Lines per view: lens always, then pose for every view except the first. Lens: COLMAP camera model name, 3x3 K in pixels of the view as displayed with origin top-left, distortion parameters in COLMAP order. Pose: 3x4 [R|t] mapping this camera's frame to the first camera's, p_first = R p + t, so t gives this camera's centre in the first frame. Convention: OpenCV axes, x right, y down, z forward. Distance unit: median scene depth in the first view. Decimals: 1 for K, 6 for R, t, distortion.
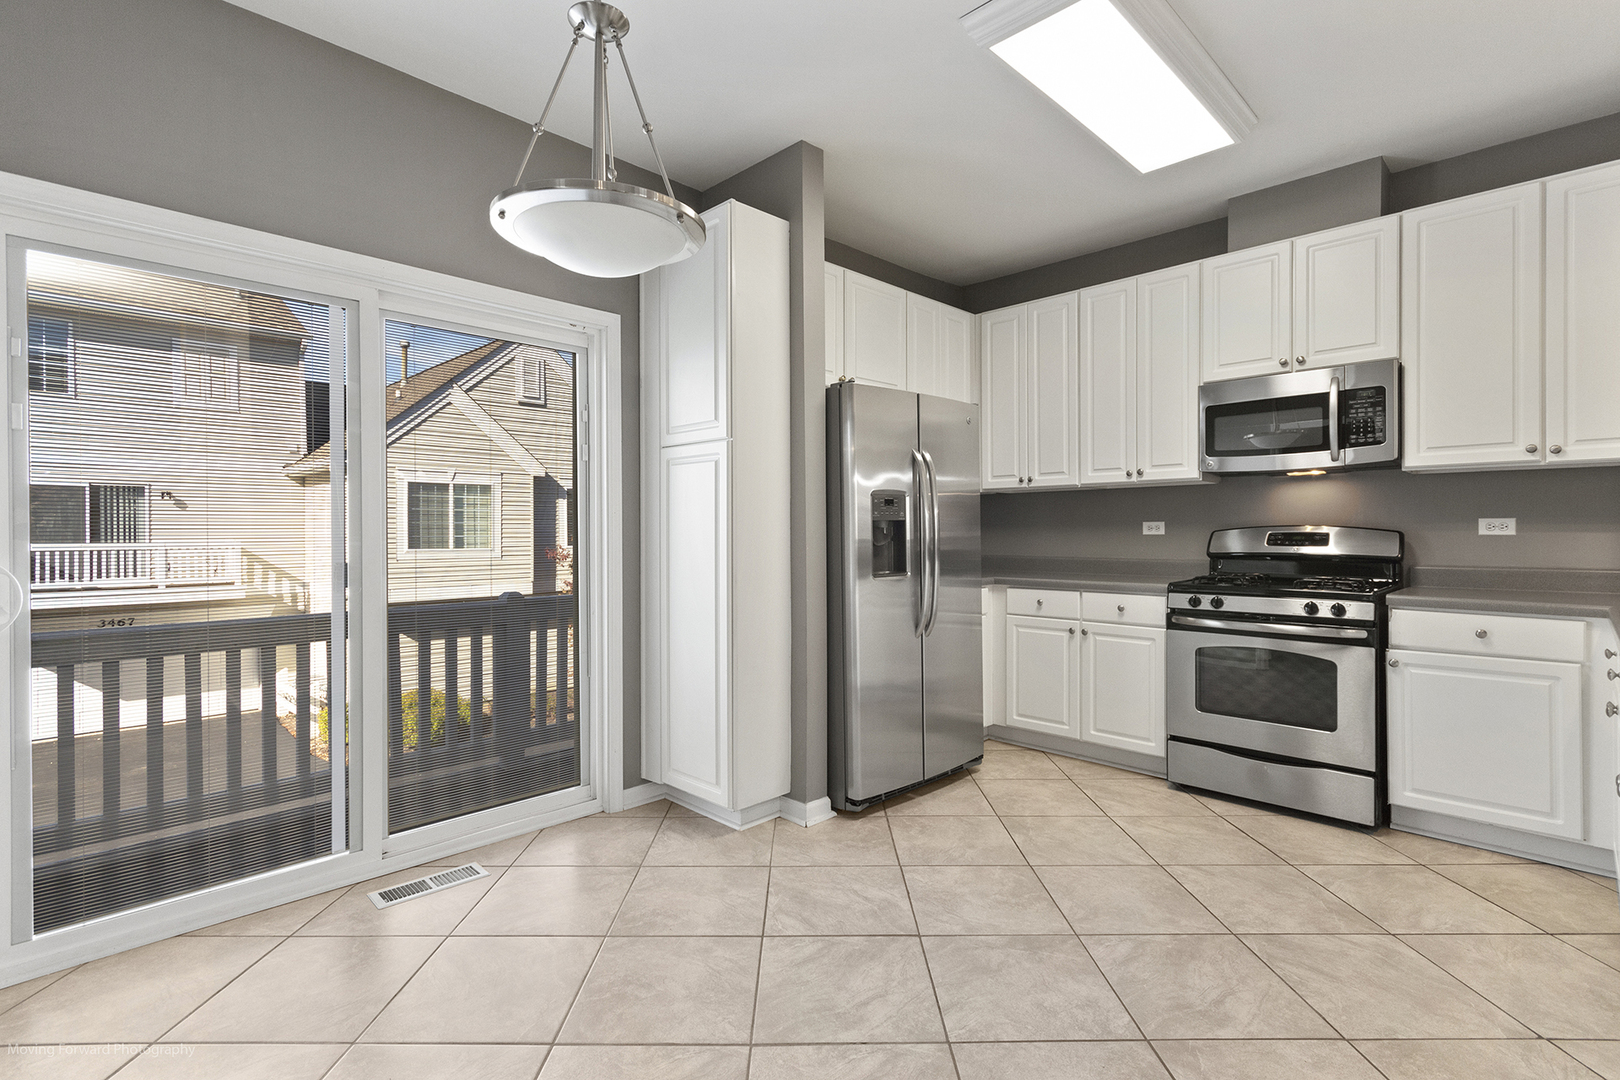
lens RADIAL K [[759.3, 0, 810.0], [0, 759.3, 533.5], [0, 0, 1]] dist [0.003316, 0.000192]
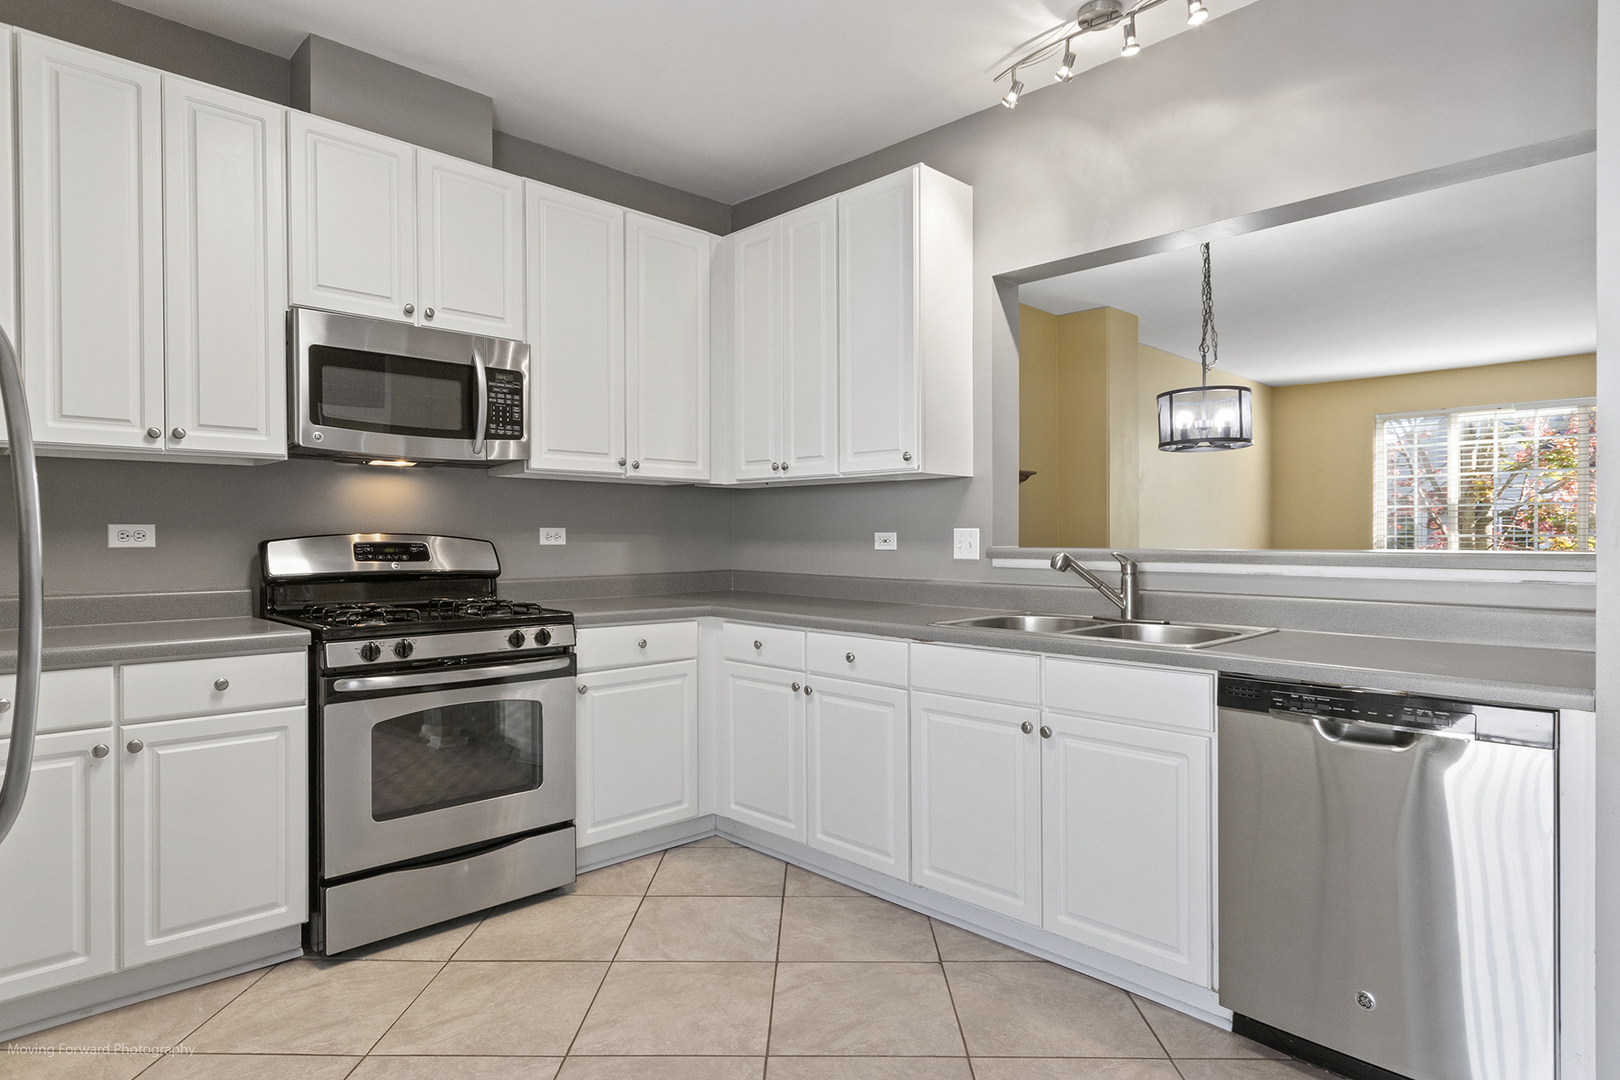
lens RADIAL K [[901.4, 0, 809.6], [0, 901.4, 545.7], [0, 0, 1]] dist [0.001868, 0.001025]
pose [[0.013270, -0.005637, 0.999896, -0.248022], [0.002921, 0.999980, 0.005598, -0.002627], [-0.999908, 0.002846, 0.013287, 0.634404]]
